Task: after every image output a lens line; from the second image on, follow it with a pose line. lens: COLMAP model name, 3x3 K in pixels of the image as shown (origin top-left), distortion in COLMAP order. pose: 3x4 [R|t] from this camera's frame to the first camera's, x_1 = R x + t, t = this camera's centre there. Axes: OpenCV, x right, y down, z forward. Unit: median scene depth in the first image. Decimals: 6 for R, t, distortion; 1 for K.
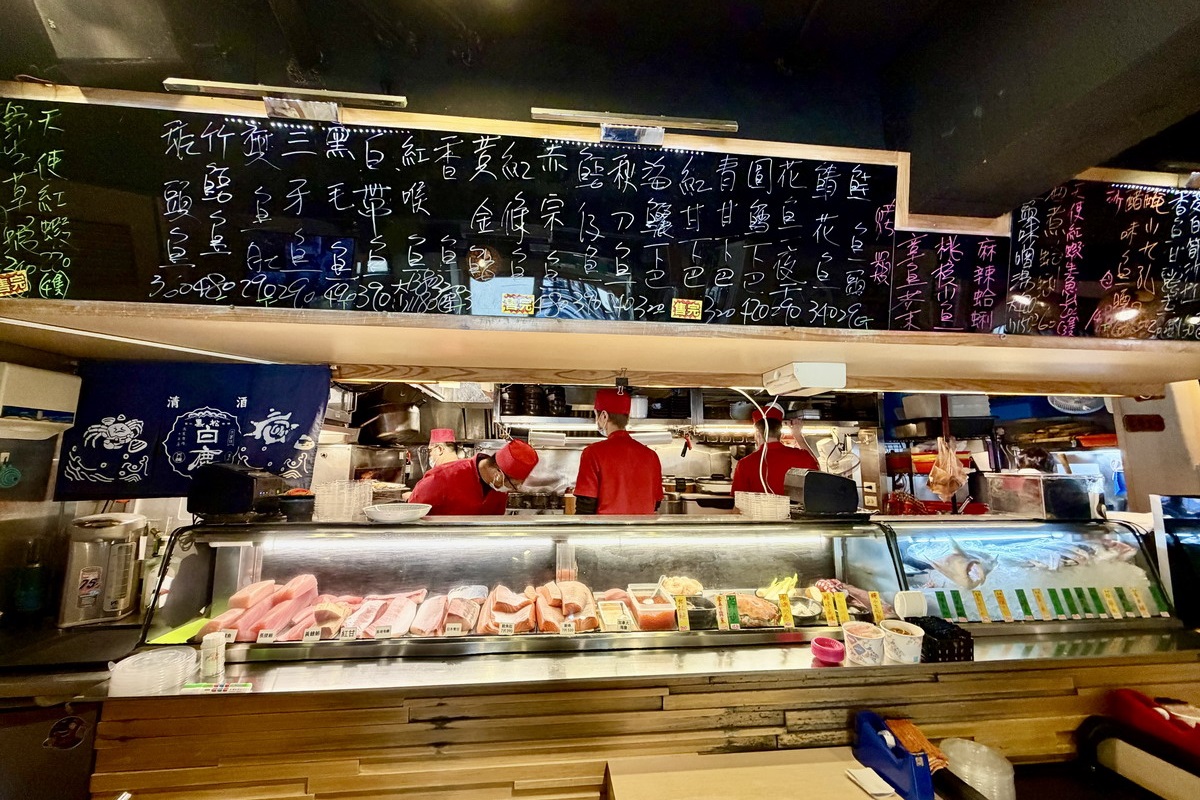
lens RADIAL K [[476.1, 0, 596.2], [0, 476.1, 405.4], [0, 0, 1]] dist [-0.002098, 0.000017]
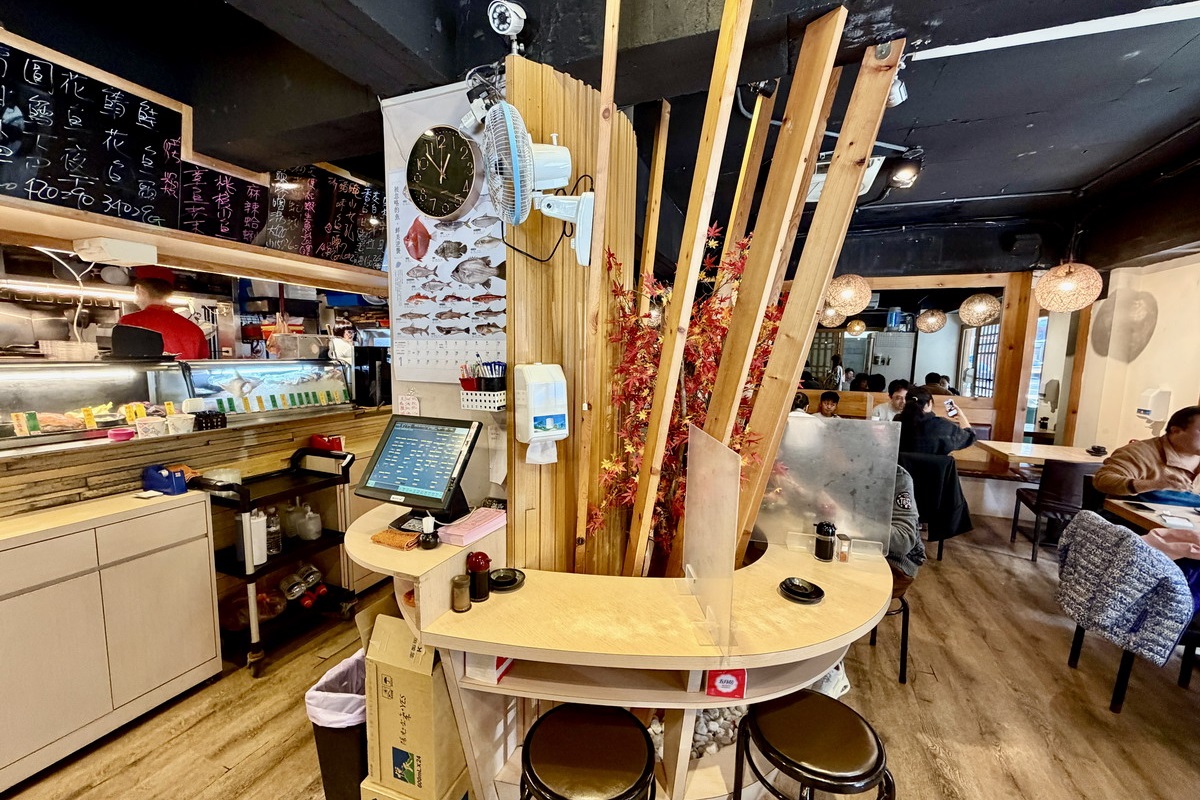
lens RADIAL K [[476.1, 0, 596.2], [0, 476.1, 405.4], [0, 0, 1]] dist [-0.002098, 0.000017]
pose [[0.474532, -0.095790, 0.875011, -0.115828], [-0.120819, 0.977565, 0.172538, -0.036689], [-0.871907, -0.187593, 0.452313, -0.906314]]
